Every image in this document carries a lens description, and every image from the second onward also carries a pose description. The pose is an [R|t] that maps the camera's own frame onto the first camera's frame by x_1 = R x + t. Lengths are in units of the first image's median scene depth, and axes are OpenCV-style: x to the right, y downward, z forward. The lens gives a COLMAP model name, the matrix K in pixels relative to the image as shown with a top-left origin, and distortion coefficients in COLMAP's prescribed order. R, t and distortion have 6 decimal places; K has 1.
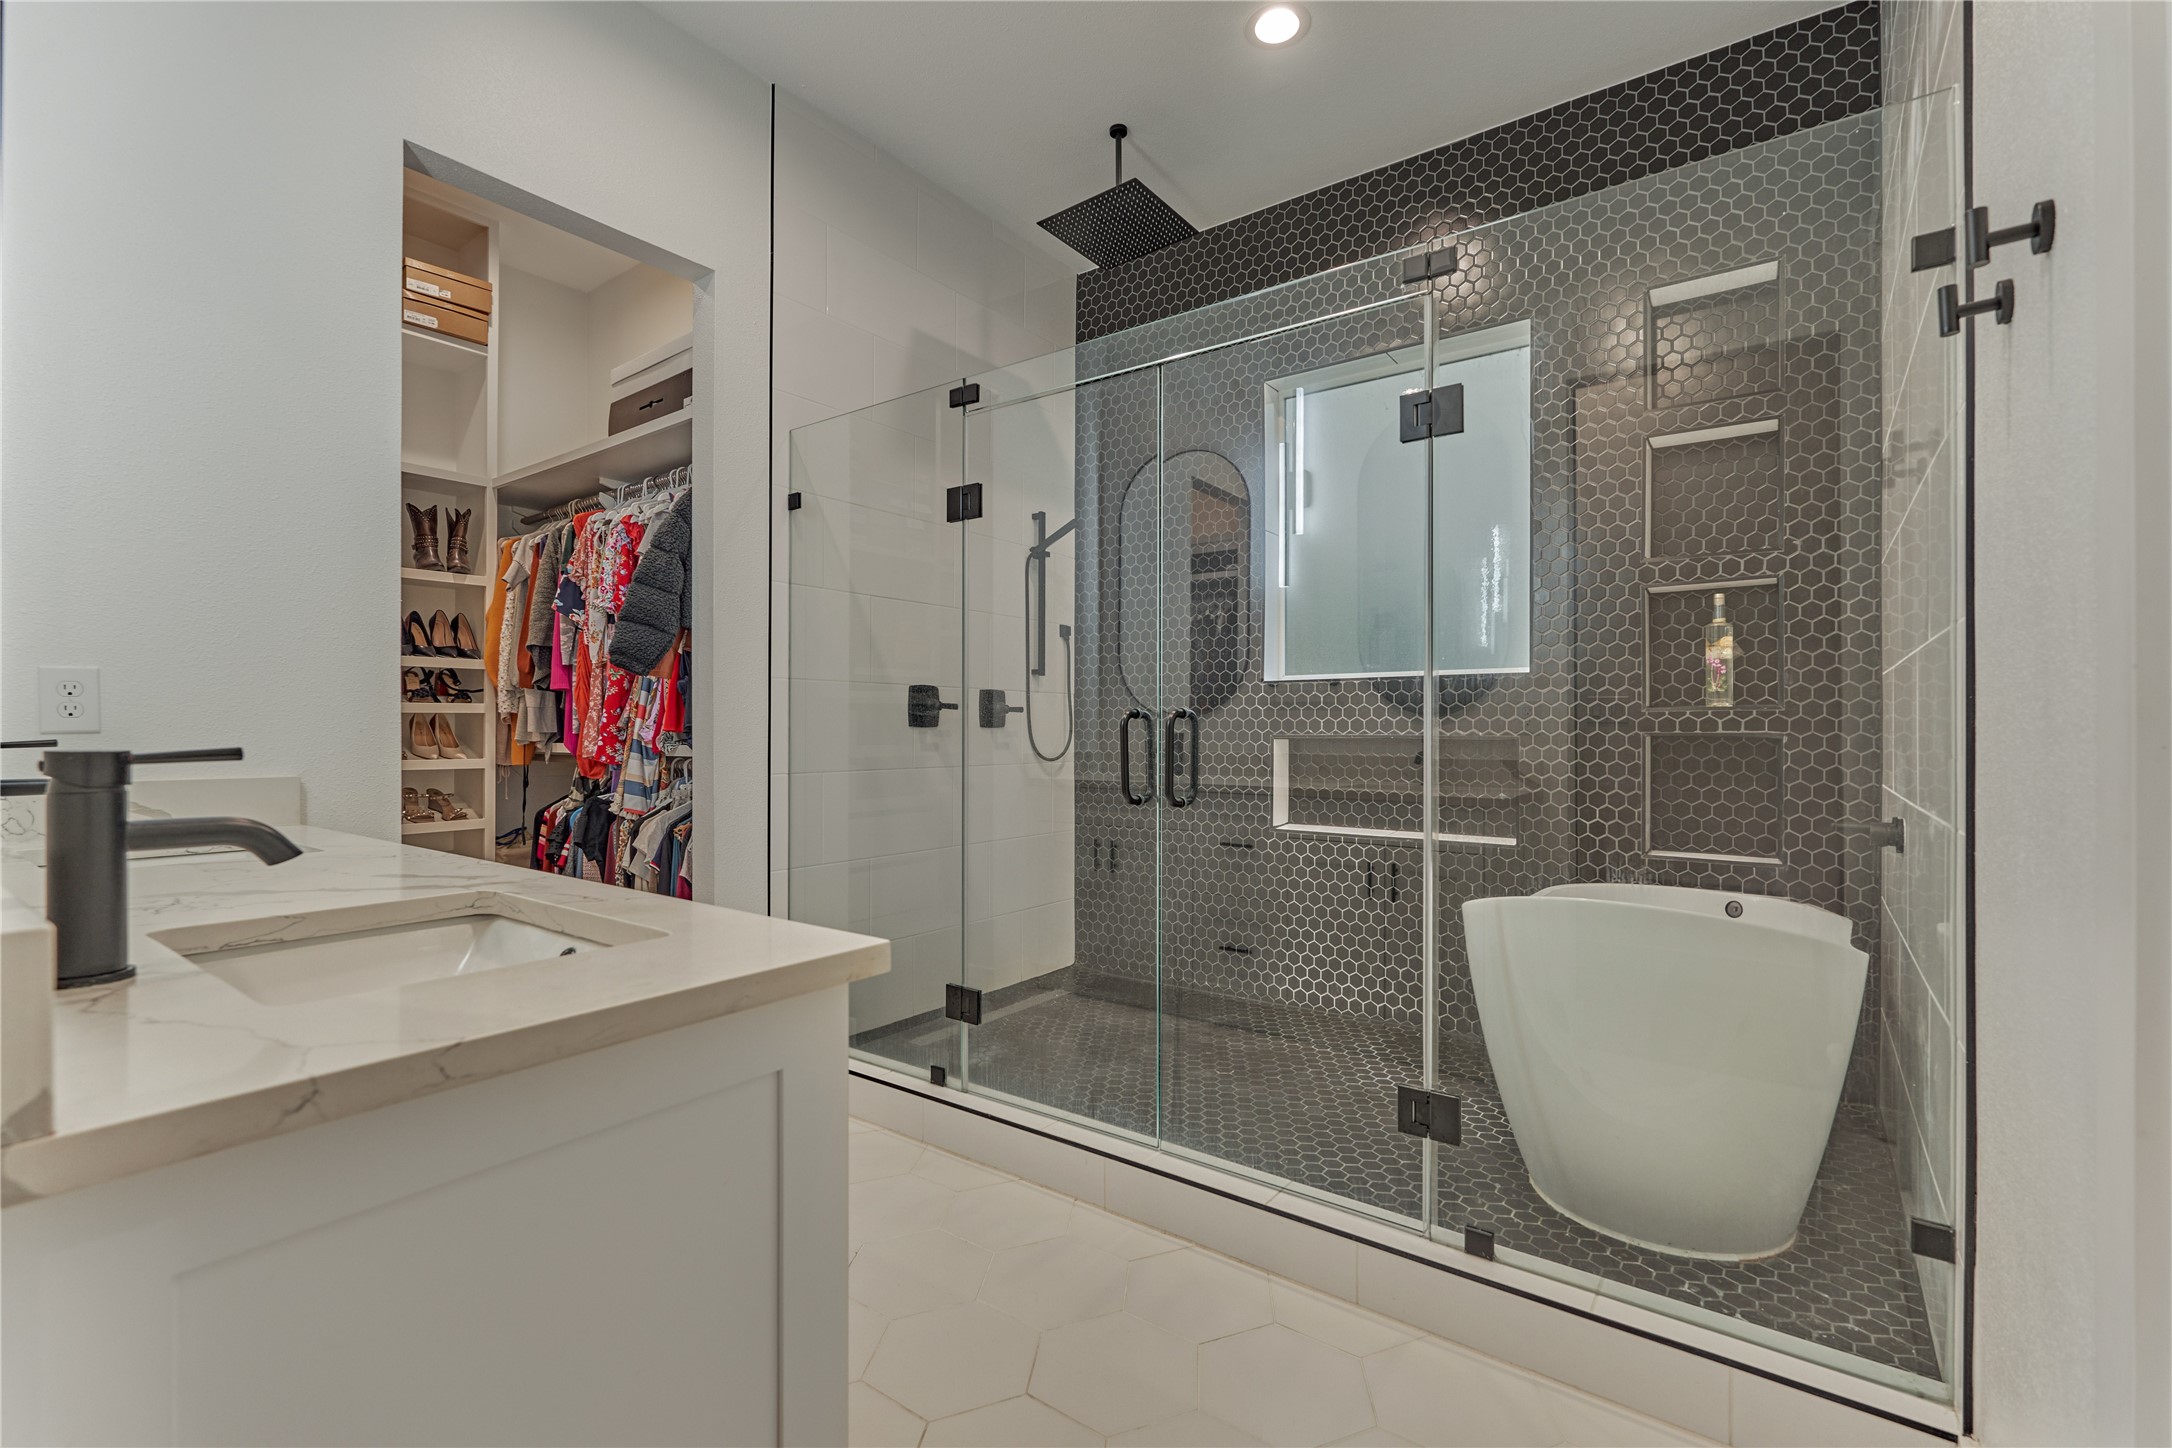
lens RADIAL K [[948.1, 0, 1081.1], [0, 948.1, 727.2], [0, 0, 1]] dist [-0.003264, -0.000224]
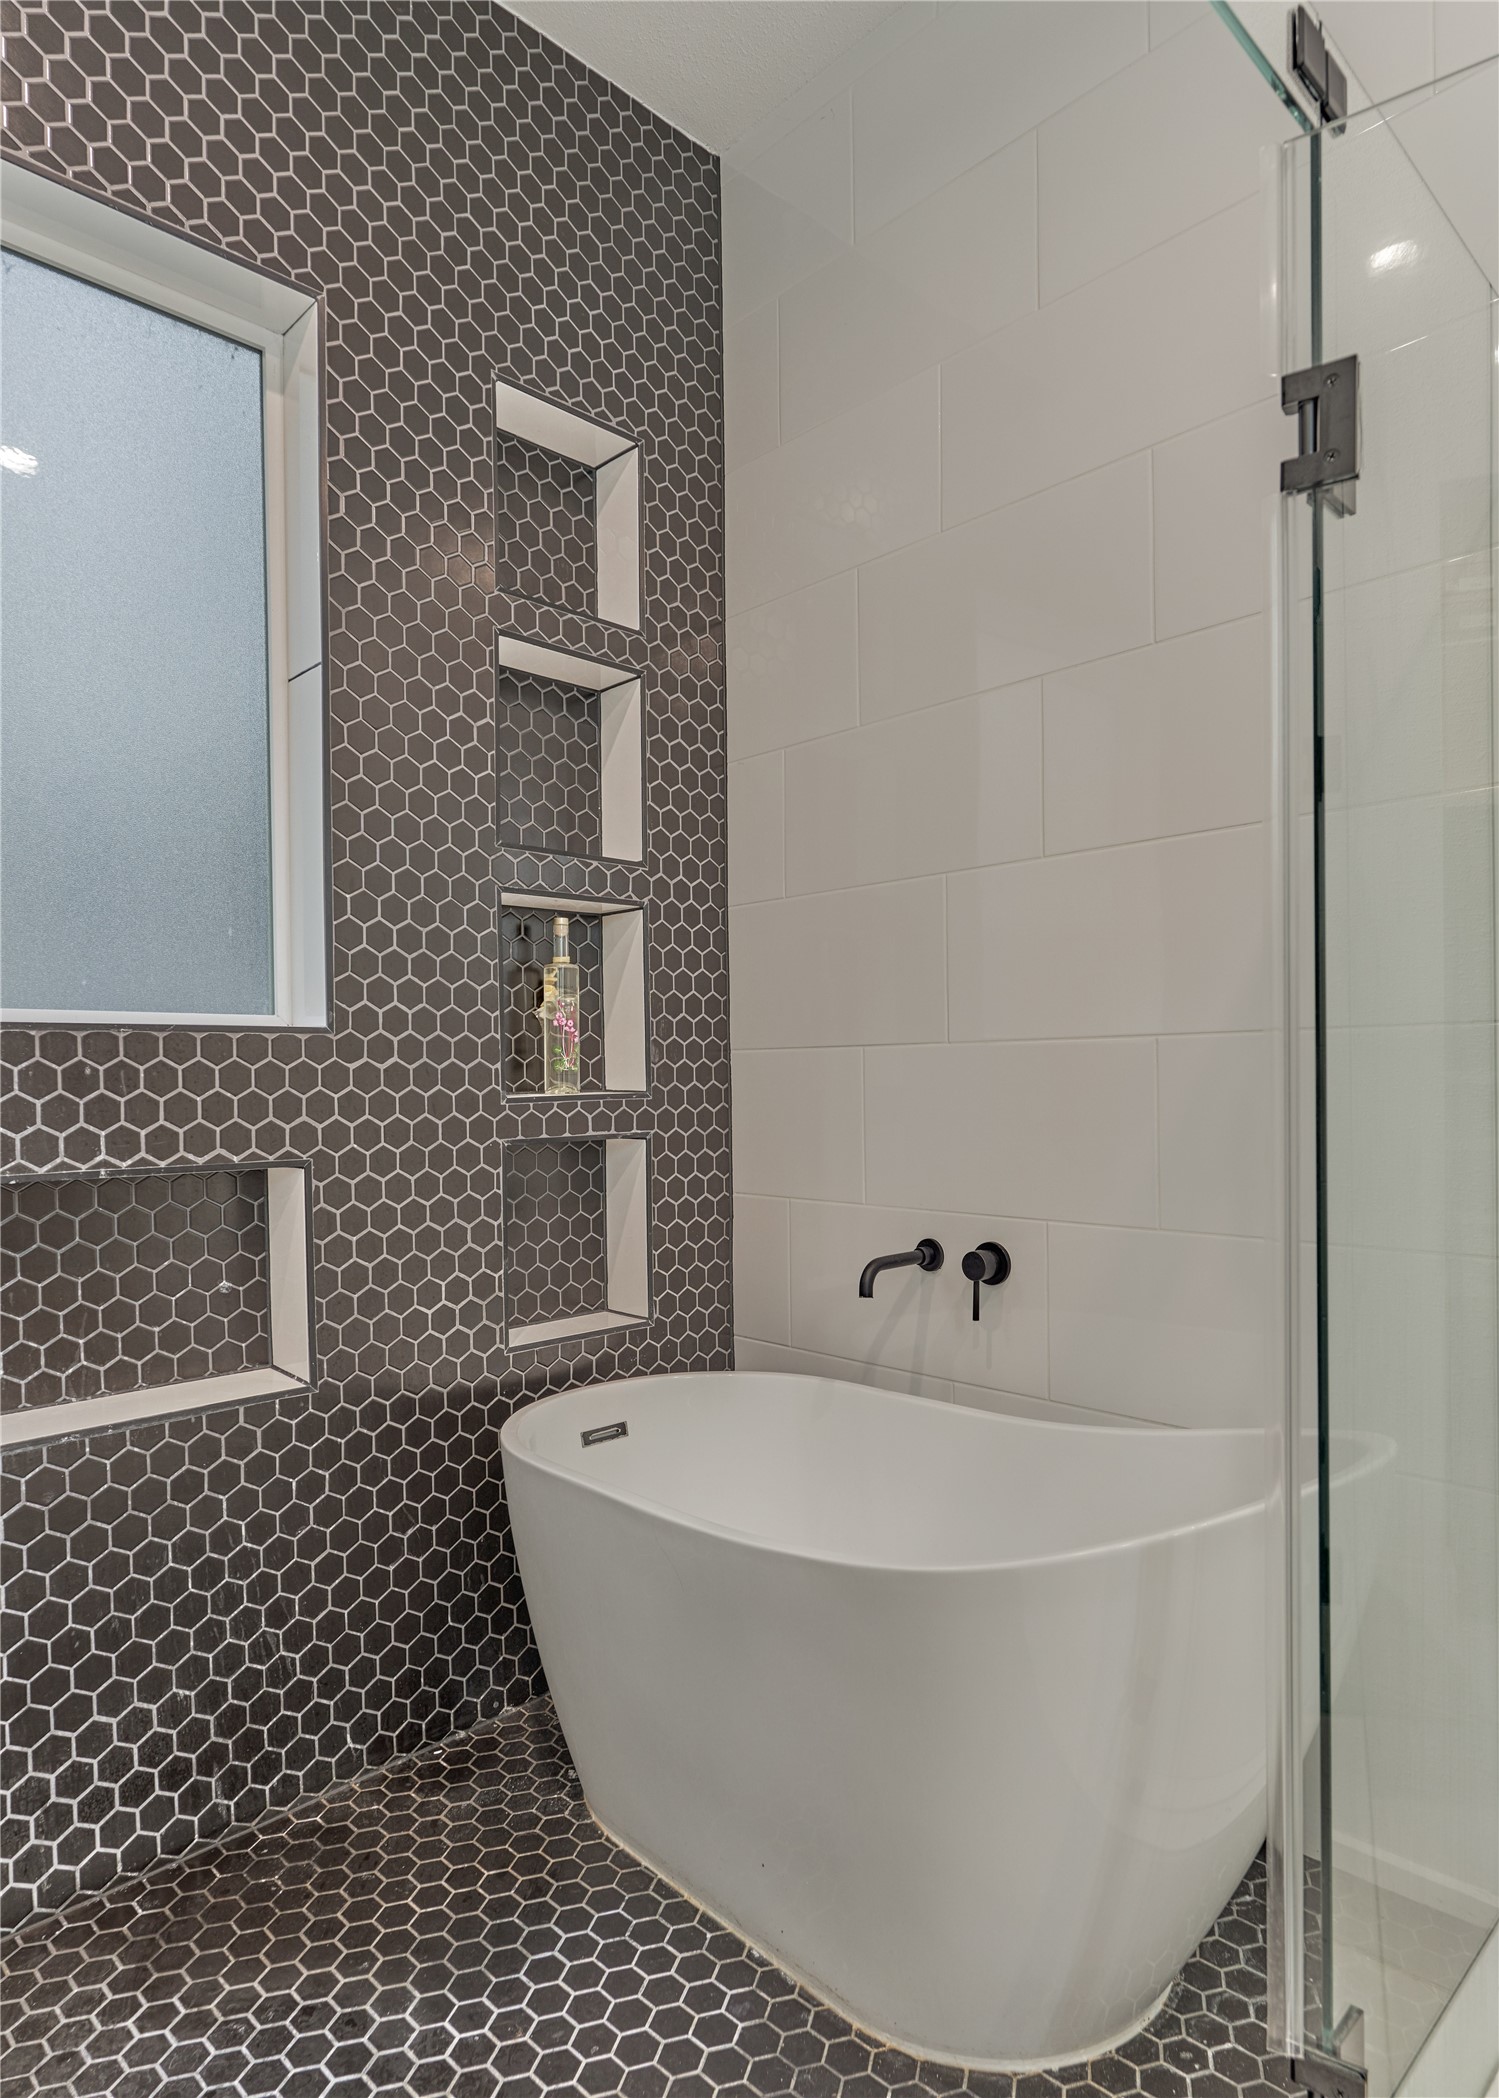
lens RADIAL K [[1221.3, 0, 727.3], [0, 1221.3, 1101.6], [0, 0, 1]] dist [-0.003037, -0.000086]
pose [[0.158223, -0.020108, 0.987199, -0.114787], [0.017241, 0.999696, 0.017599, -0.026437], [-0.987253, 0.014236, 0.158522, 0.679219]]
